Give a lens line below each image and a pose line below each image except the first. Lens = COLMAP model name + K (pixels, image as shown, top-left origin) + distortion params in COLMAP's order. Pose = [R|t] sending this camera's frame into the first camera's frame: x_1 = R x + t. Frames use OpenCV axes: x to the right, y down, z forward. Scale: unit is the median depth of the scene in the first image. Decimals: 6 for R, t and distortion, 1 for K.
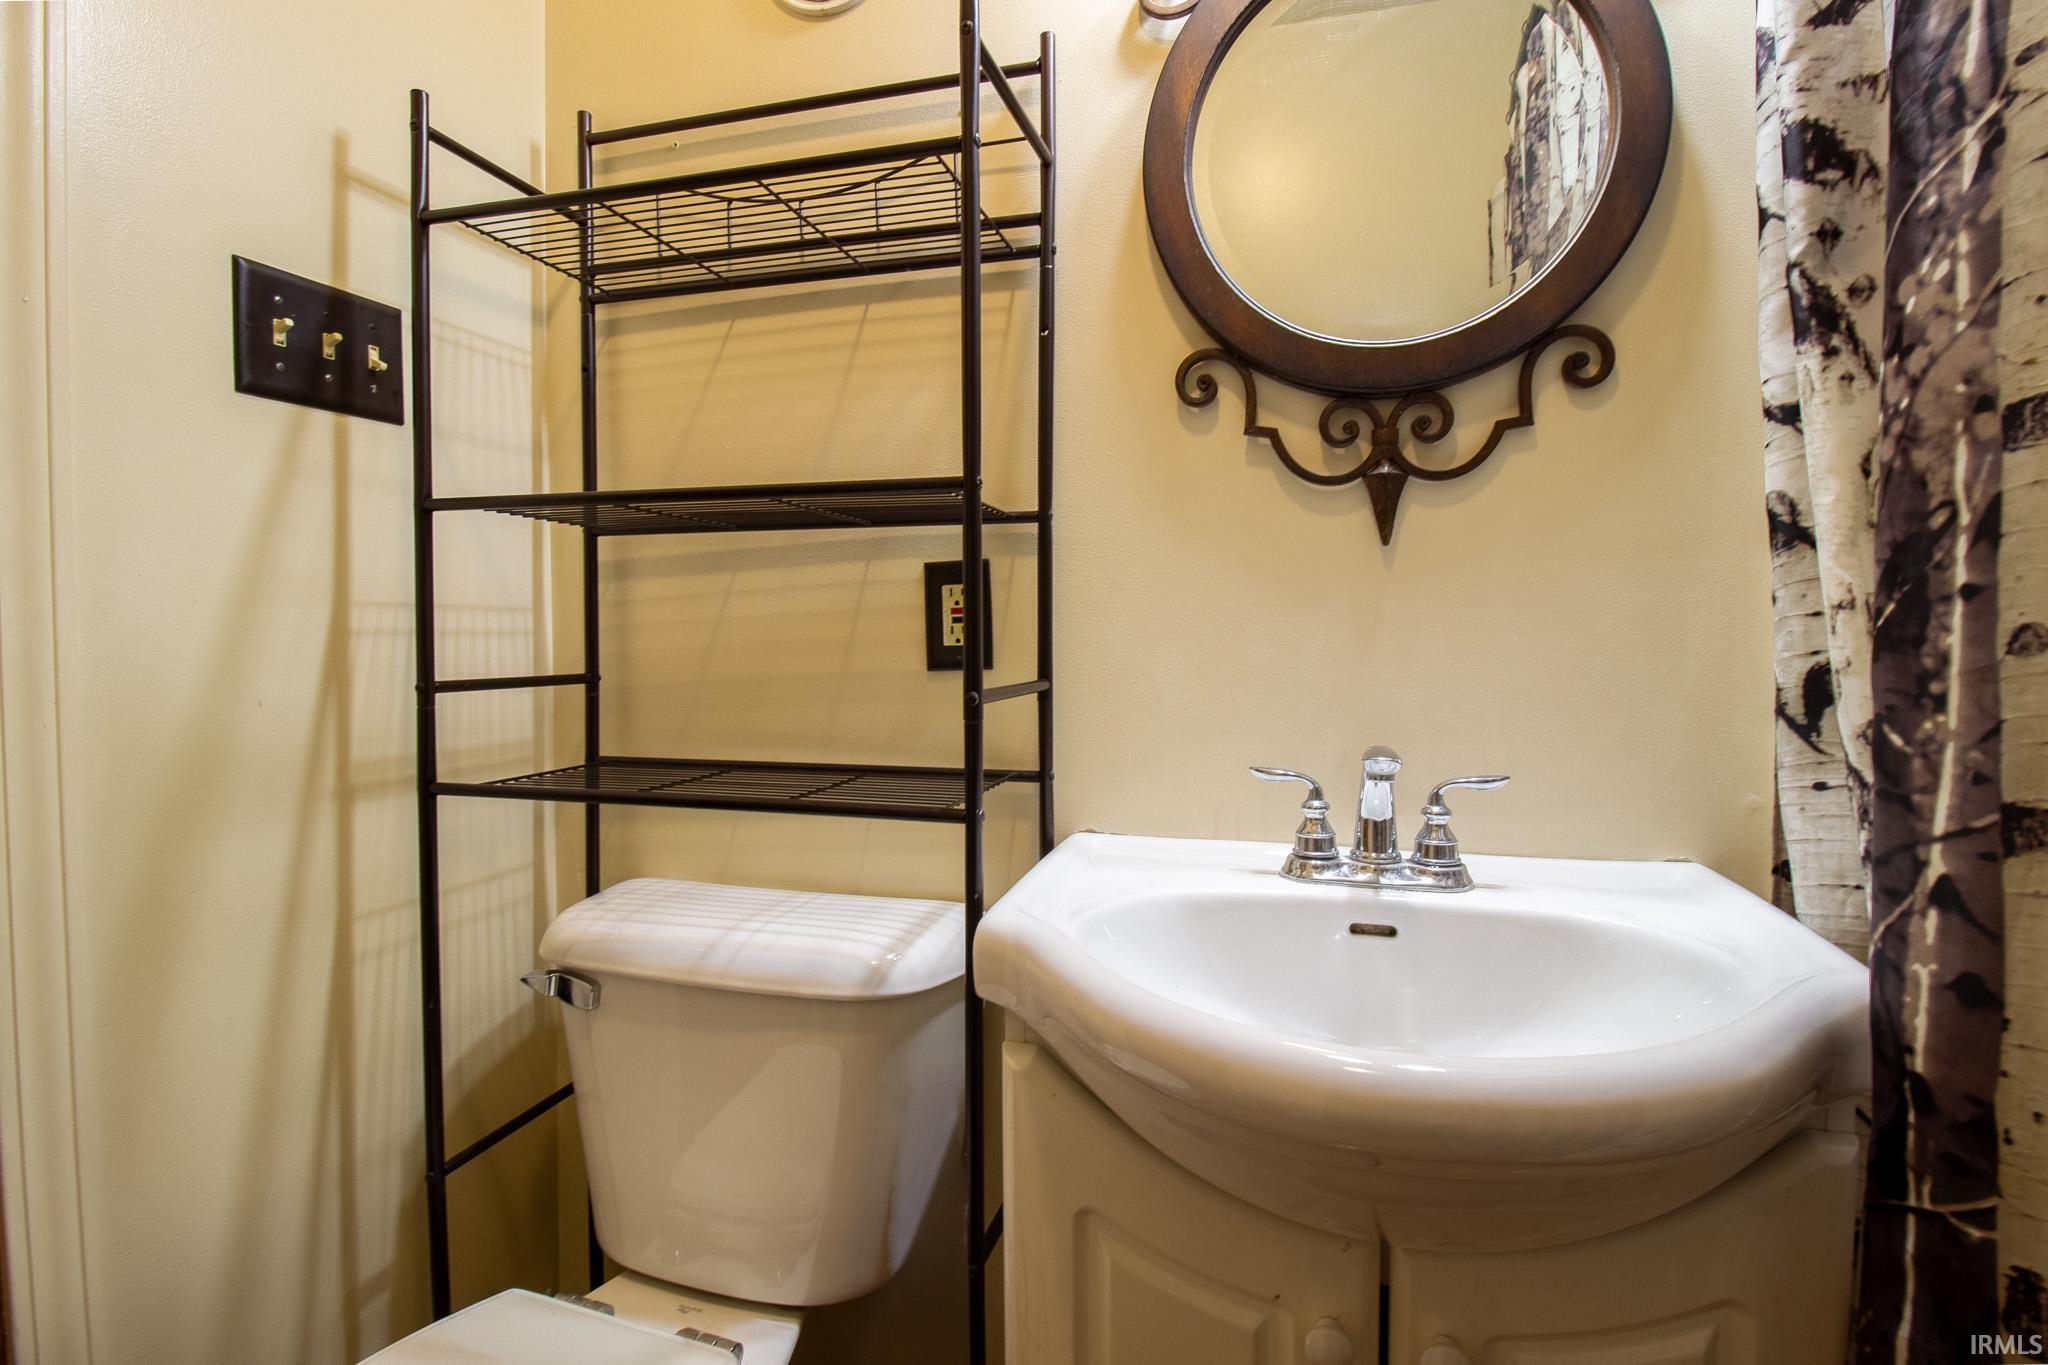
lens RADIAL K [[965.0, 0, 1041.8], [0, 965.0, 660.8], [0, 0, 1]] dist [0.001374, -0.013861]
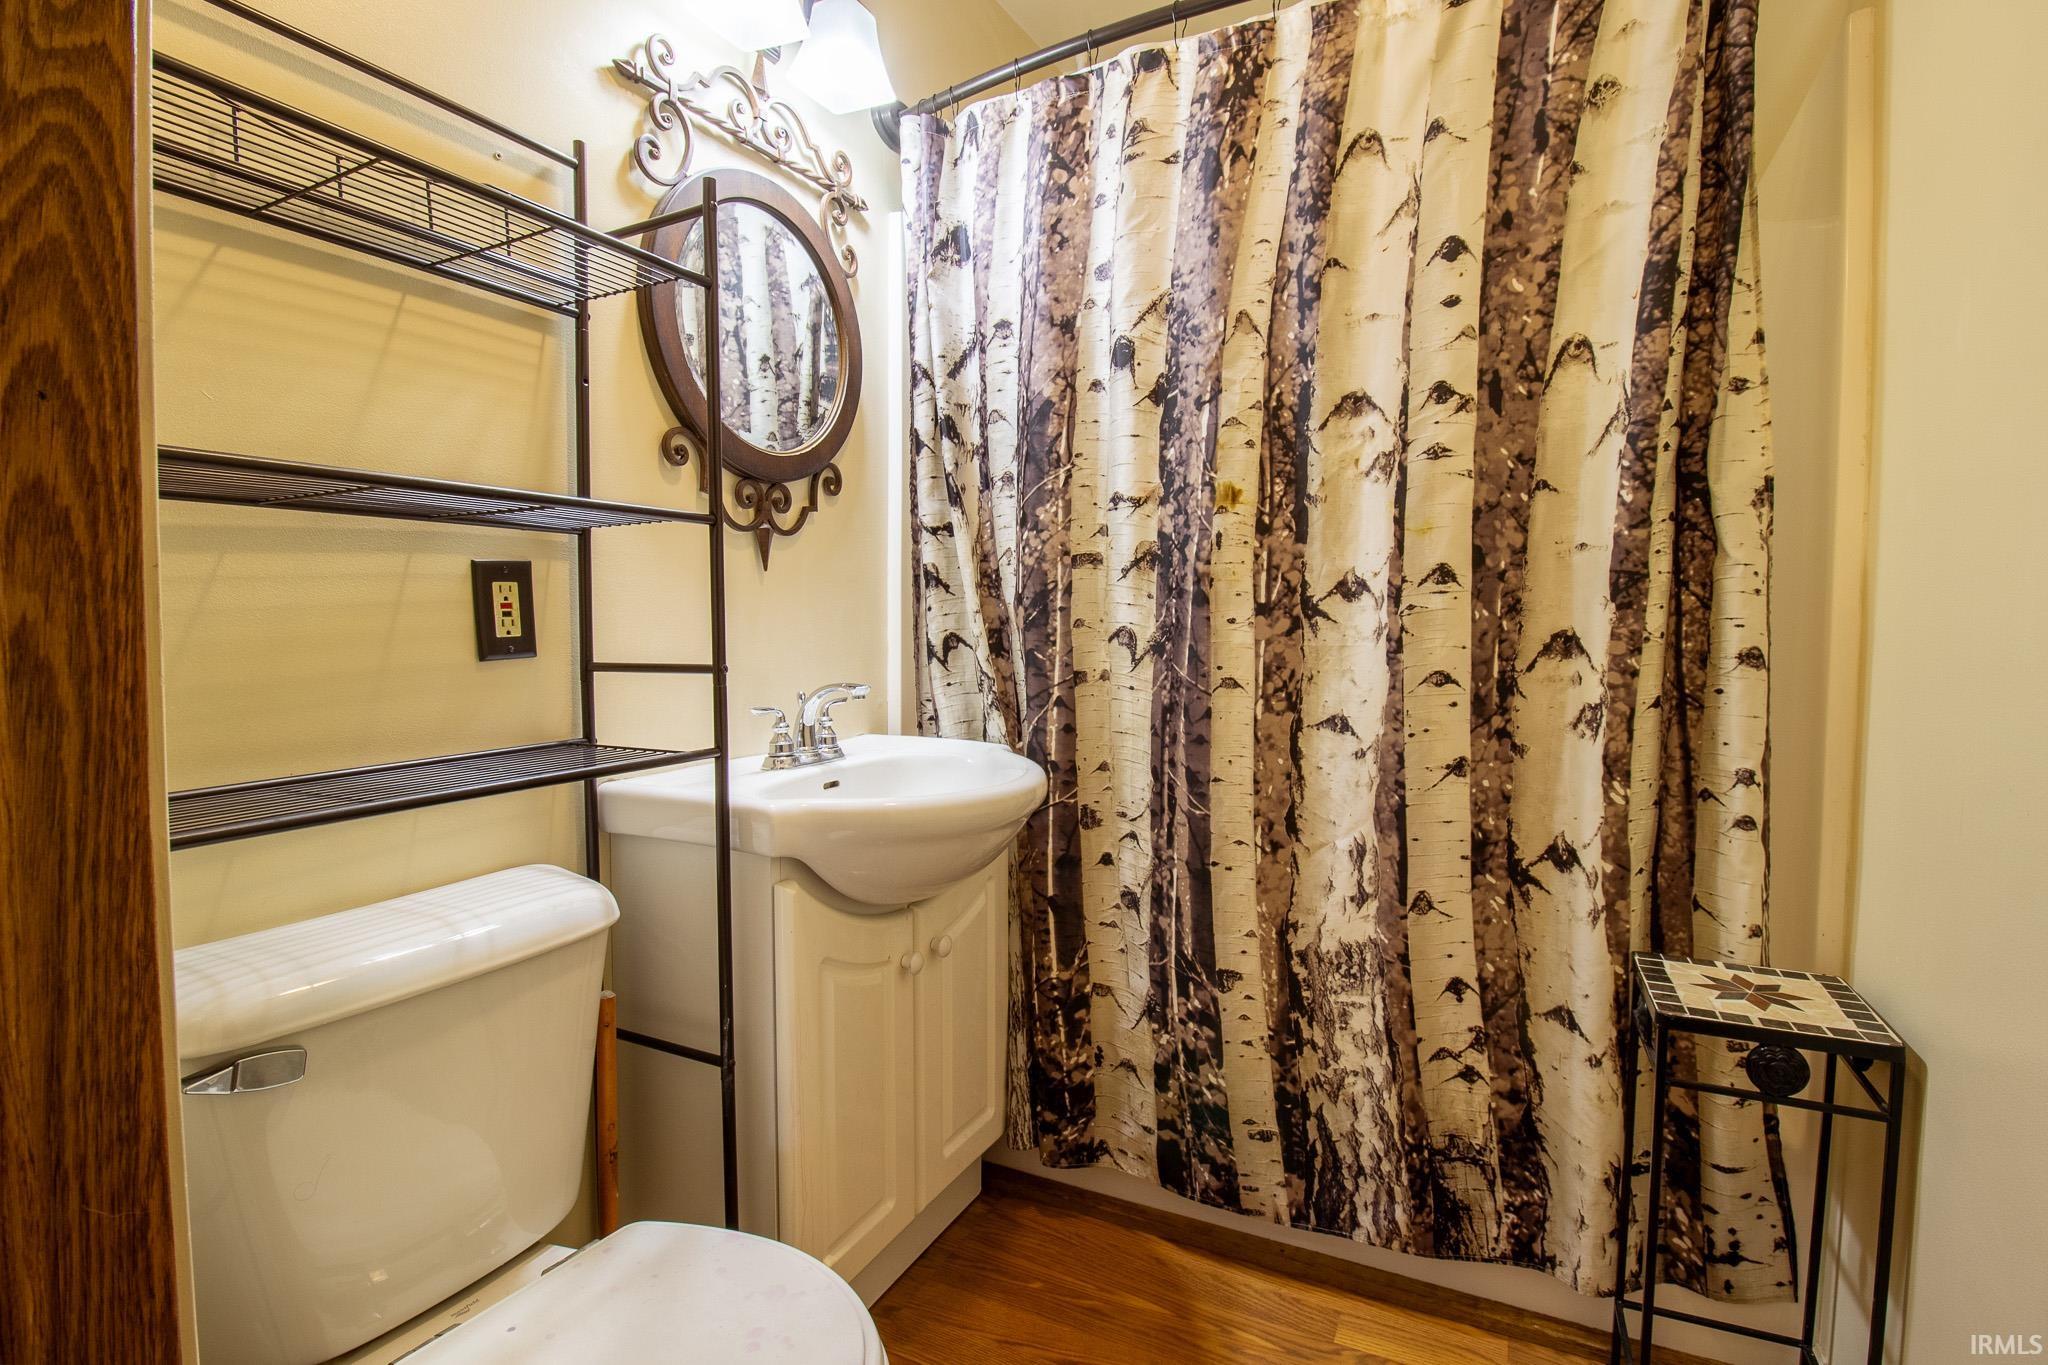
lens RADIAL K [[965.0, 0, 1041.8], [0, 965.0, 660.8], [0, 0, 1]] dist [0.001374, -0.013861]
pose [[0.203854, -0.042140, 0.978094, -1.340239], [0.034855, 0.998752, 0.035766, -0.008640], [-0.978381, 0.026801, 0.205068, 0.221591]]
